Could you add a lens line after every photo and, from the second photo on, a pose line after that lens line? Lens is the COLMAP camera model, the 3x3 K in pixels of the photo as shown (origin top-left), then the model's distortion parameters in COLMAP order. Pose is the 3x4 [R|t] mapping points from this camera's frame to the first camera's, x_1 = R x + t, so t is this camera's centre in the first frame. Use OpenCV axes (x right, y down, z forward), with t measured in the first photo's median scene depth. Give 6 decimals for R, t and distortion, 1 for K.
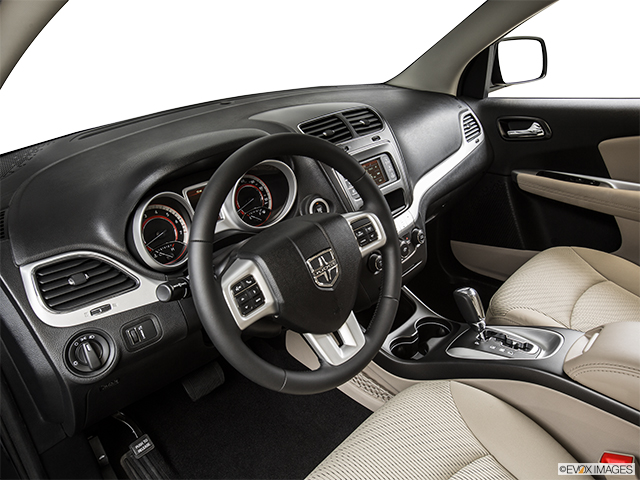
lens RADIAL K [[458.6, 0, 320.0], [0, 458.6, 240.0], [0, 0, 1]] dist [-0.119577, 0.000340]
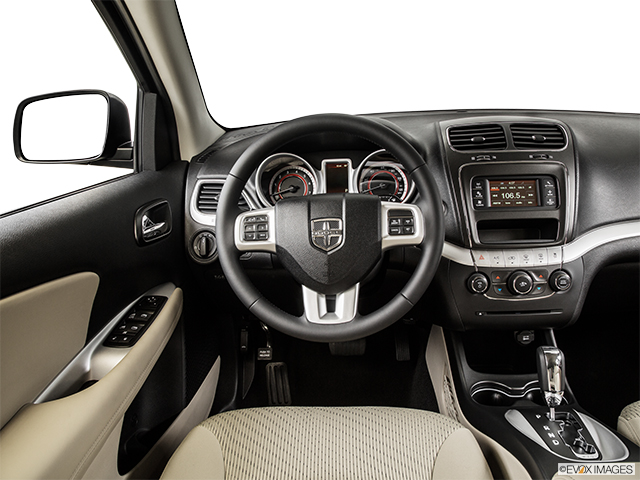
lens RADIAL K [[458.6, 0, 320.0], [0, 458.6, 240.0], [0, 0, 1]] dist [-0.119577, 0.000340]
pose [[0.640234, 0.284019, -0.713747, 0.407901], [-0.317633, 0.943869, 0.090673, -0.010139], [0.699436, 0.168658, 0.694510, 0.105994]]
